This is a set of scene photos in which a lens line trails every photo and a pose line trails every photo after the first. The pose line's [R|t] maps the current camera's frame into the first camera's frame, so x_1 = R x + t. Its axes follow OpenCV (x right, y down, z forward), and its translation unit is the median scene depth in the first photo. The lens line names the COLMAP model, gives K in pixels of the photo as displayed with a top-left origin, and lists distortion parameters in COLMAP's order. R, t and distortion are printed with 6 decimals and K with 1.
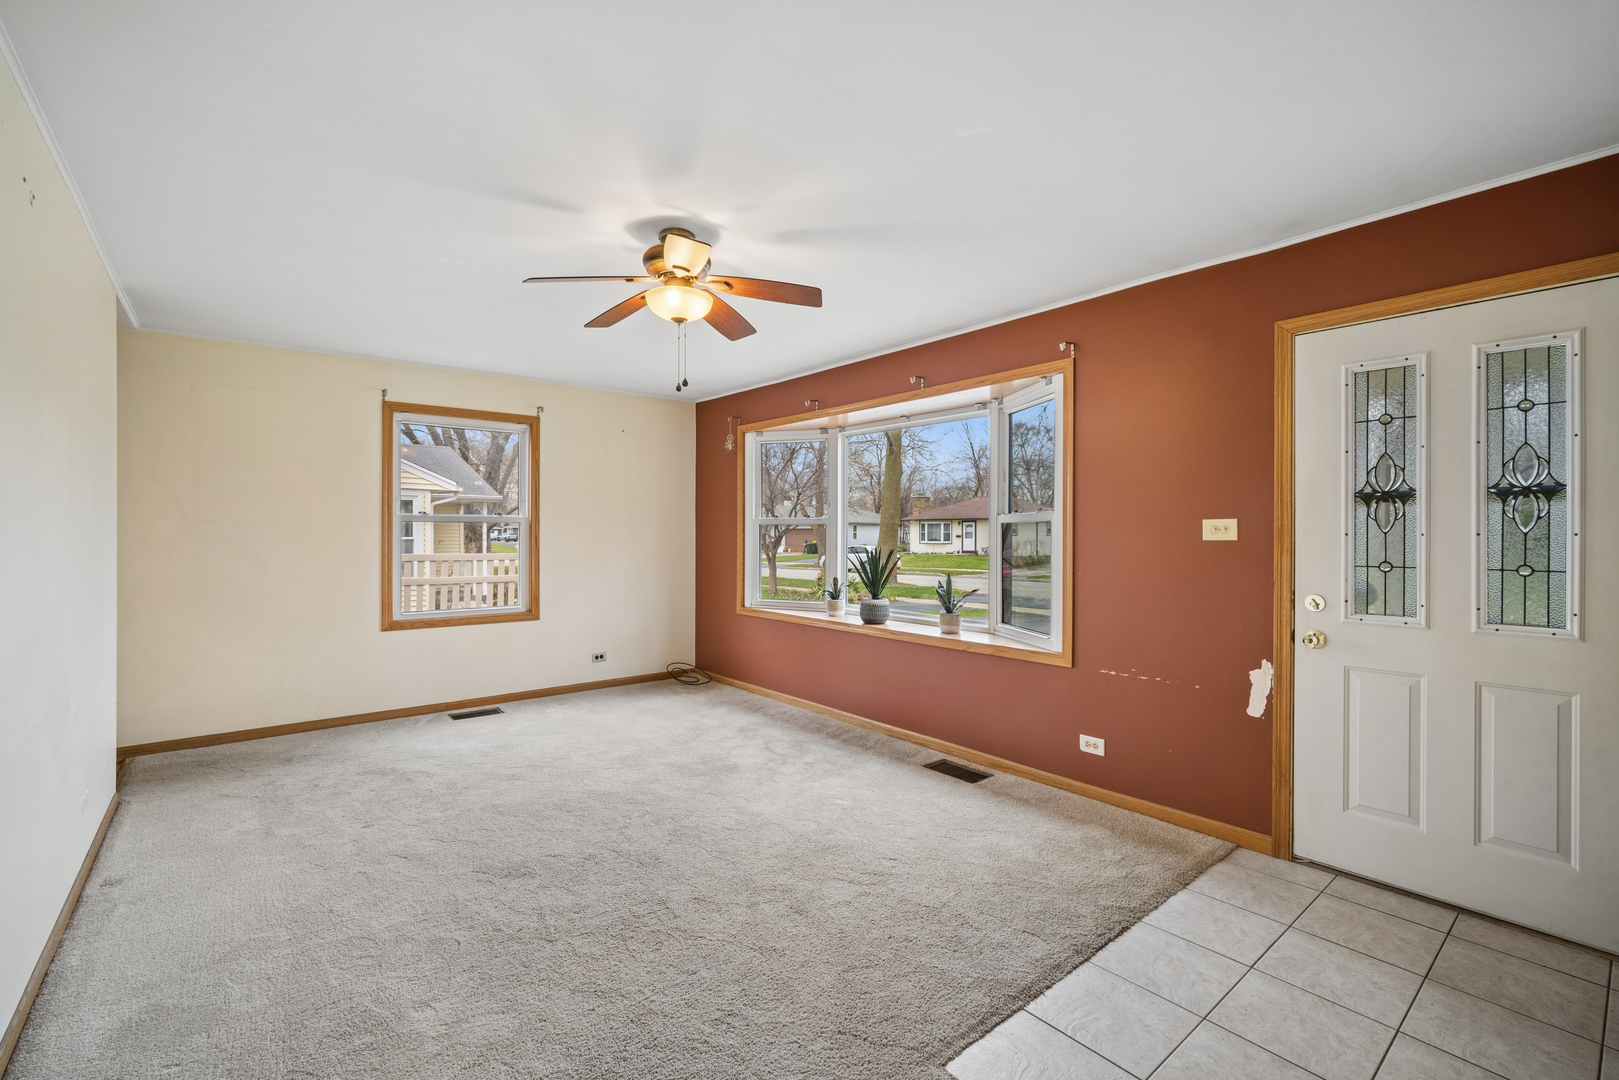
lens RADIAL K [[702.0, 0, 811.6], [0, 702.0, 535.2], [0, 0, 1]] dist [-0.021310, 0.000175]
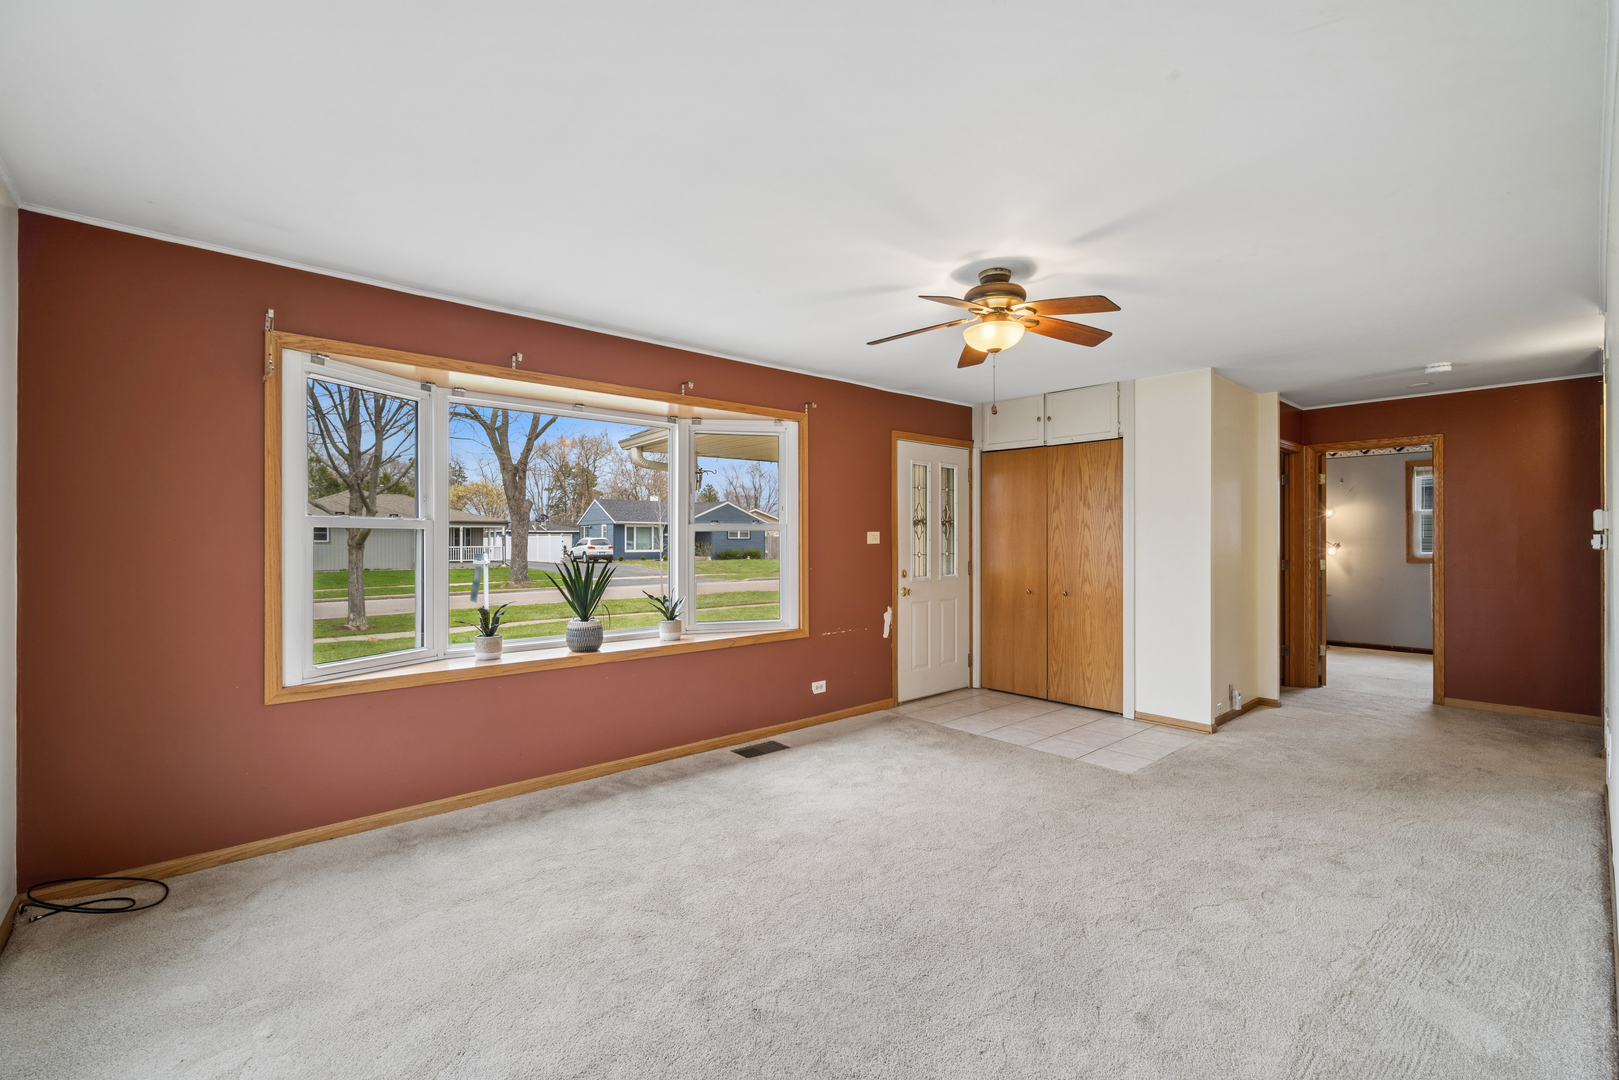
lens RADIAL K [[702.0, 0, 797.6], [0, 702.0, 537.2], [0, 0, 1]] dist [-0.021310, 0.000175]
pose [[-0.027358, -0.006725, 0.999603, -0.880015], [0.001454, 0.999976, 0.006767, -0.016149], [-0.999625, 0.001639, -0.027348, 0.914332]]
